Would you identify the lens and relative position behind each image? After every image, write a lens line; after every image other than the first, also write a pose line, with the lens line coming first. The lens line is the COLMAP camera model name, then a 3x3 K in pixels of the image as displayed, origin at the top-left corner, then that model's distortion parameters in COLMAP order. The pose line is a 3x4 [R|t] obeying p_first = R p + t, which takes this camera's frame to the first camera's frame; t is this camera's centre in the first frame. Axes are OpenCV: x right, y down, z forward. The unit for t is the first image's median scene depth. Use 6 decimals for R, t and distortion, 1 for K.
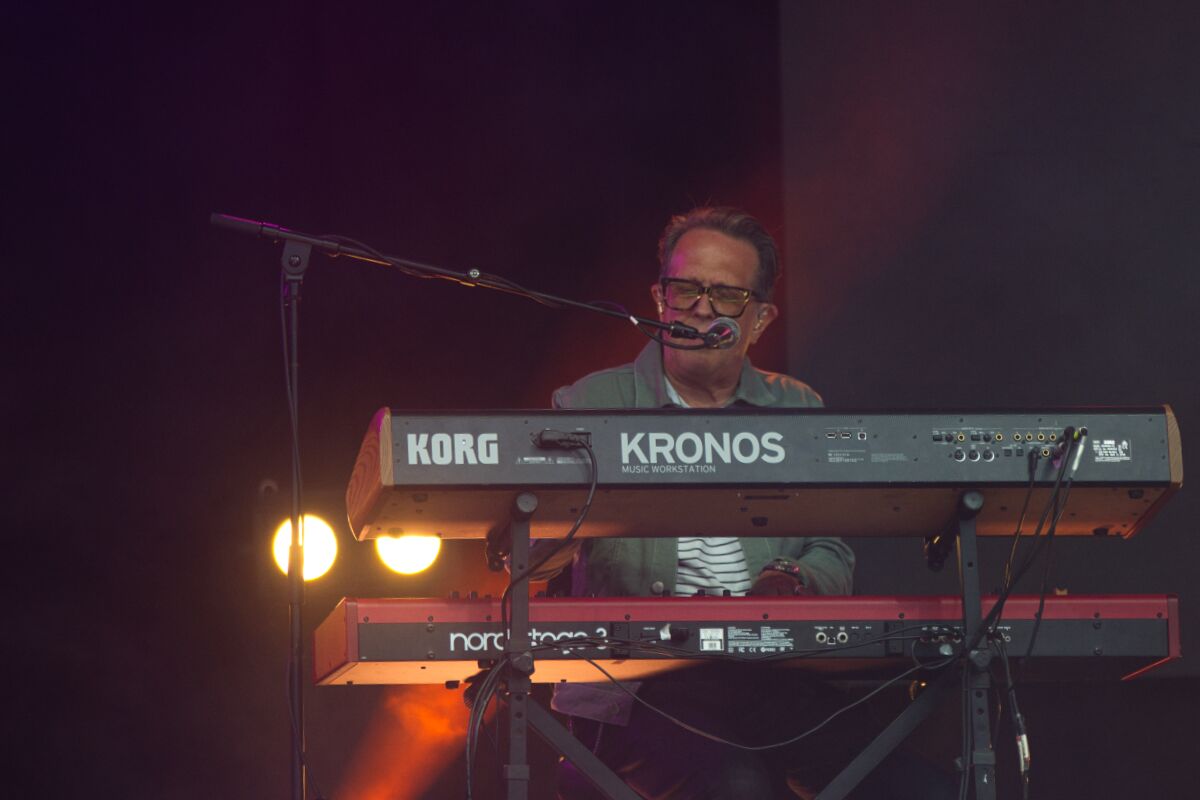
lens RADIAL K [[8341.1, 0, 600.0], [0, 8341.1, 400.0], [0, 0, 1]] dist [0.347762, 18.097336]
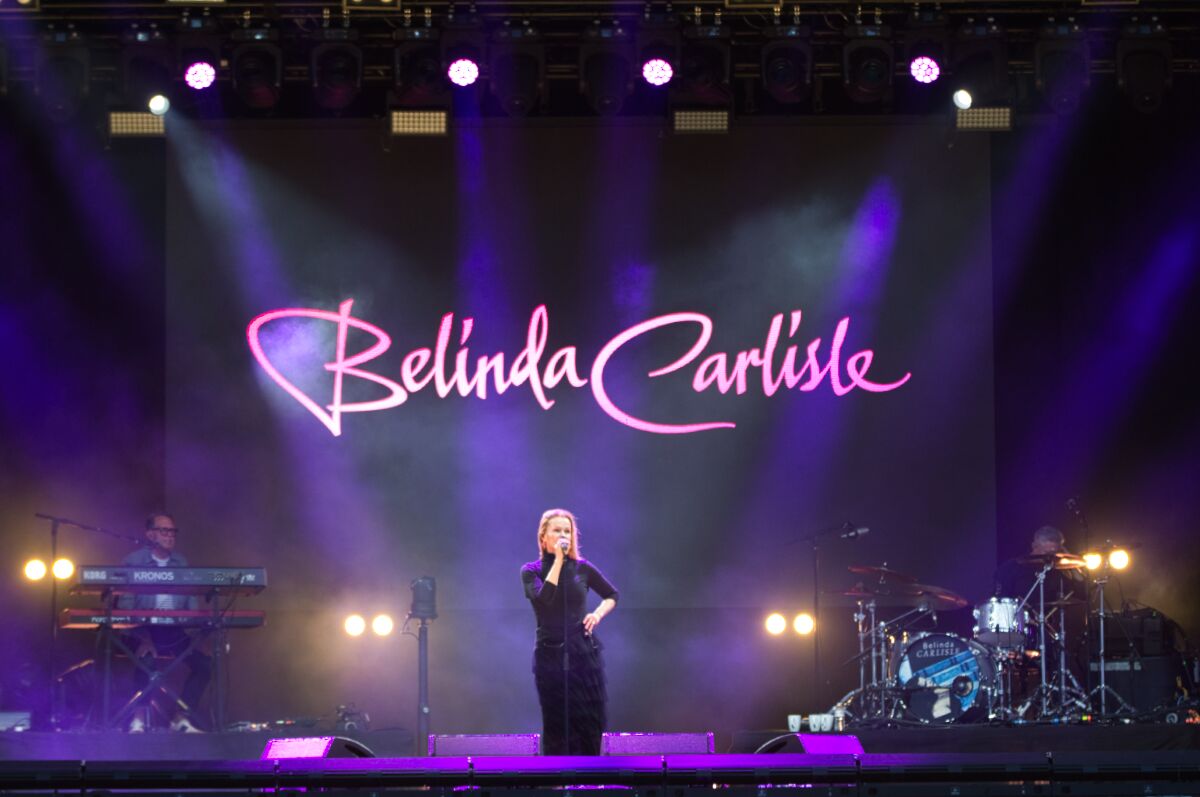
lens RADIAL K [[4517.6, 0, 600.0], [0, 4517.6, 398.5], [0, 0, 1]] dist [-0.012658, 1.461504]
pose [[0.990696, 0.024901, 0.133800, -0.072030], [-0.025436, 0.999674, 0.002290, -0.094530], [-0.133699, -0.005672, 0.991006, -1.295007]]
